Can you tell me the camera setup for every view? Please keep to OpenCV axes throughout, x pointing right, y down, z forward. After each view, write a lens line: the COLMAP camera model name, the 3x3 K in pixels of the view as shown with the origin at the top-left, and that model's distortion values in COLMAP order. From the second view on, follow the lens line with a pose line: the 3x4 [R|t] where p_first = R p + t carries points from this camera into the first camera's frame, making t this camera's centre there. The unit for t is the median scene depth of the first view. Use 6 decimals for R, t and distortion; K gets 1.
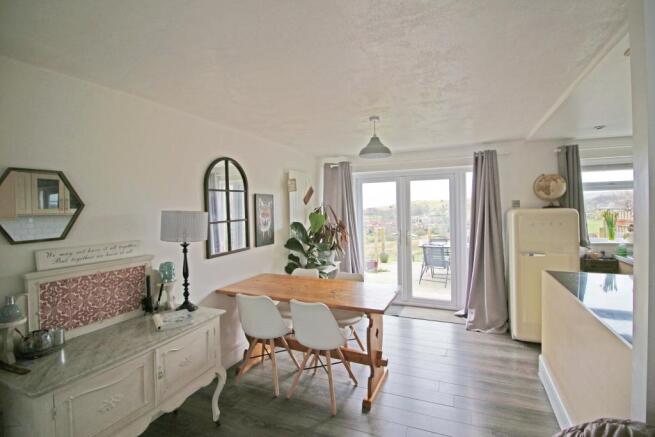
lens RADIAL K [[314.1, 0, 327.4], [0, 314.1, 208.4], [0, 0, 1]] dist [-0.002480, -0.005748]
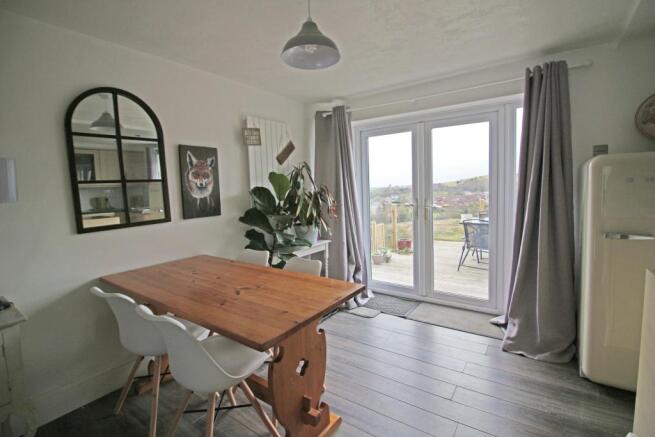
lens RADIAL K [[314.1, 0, 327.4], [0, 314.1, 208.4], [0, 0, 1]] dist [-0.002480, -0.005748]
pose [[0.981142, 0.000623, -0.193290, 0.211920], [0.013358, 0.997385, 0.071022, 0.045647], [0.192829, -0.072265, 0.978568, 0.318207]]
